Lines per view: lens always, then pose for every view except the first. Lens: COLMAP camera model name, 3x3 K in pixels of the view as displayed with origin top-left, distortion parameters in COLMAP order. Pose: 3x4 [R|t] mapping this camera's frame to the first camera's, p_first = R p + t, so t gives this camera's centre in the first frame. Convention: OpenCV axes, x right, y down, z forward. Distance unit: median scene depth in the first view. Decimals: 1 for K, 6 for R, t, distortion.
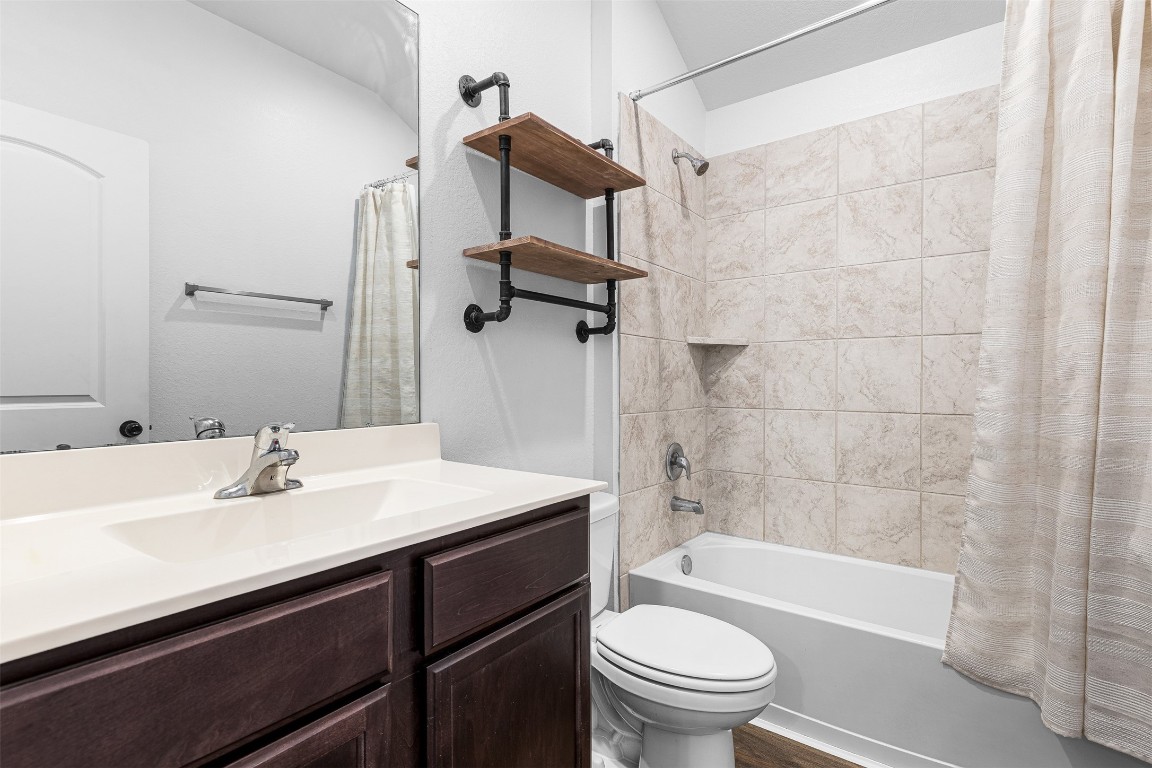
lens RADIAL K [[566.8, 0, 566.0], [0, 566.8, 377.1], [0, 0, 1]] dist [-0.022923, -0.001365]
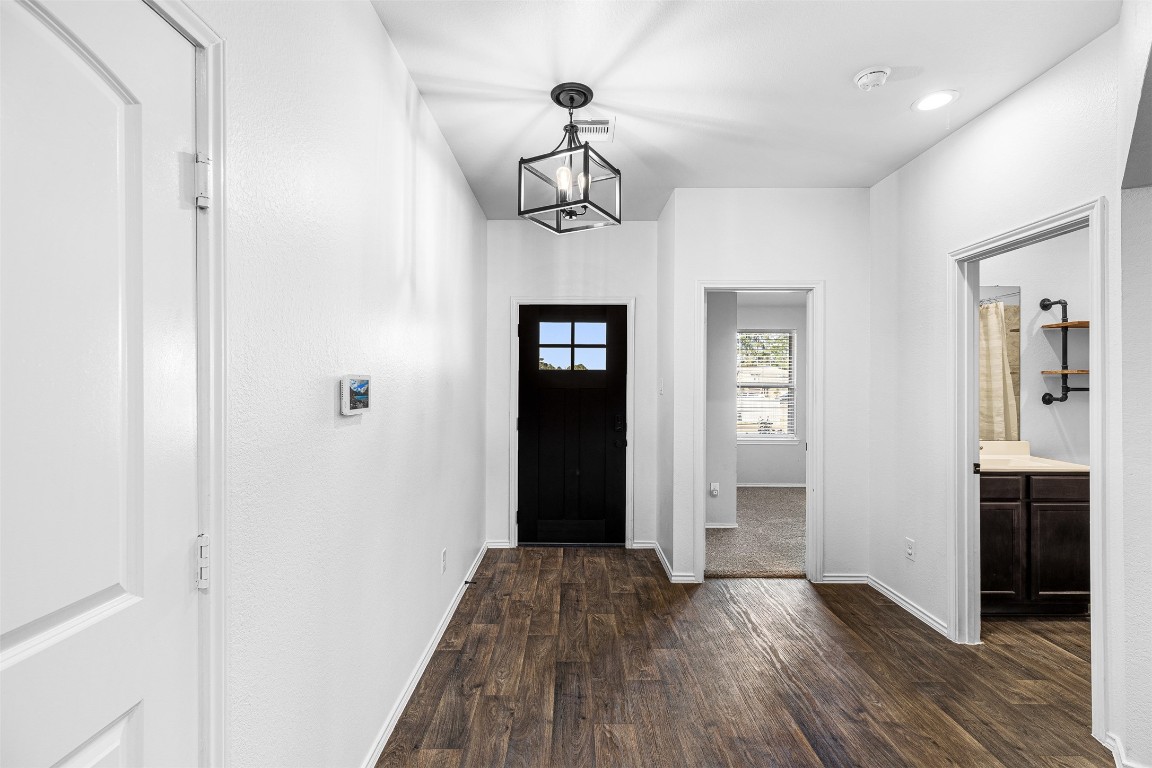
lens RADIAL K [[511.2, 0, 586.3], [0, 511.2, 378.6], [0, 0, 1]] dist [-0.005053, -0.002640]
pose [[0.621957, 0.003784, -0.783043, 0.317265], [-0.007962, 0.999967, -0.001493, -0.176705], [0.783011, 0.007163, 0.621966, -1.930136]]
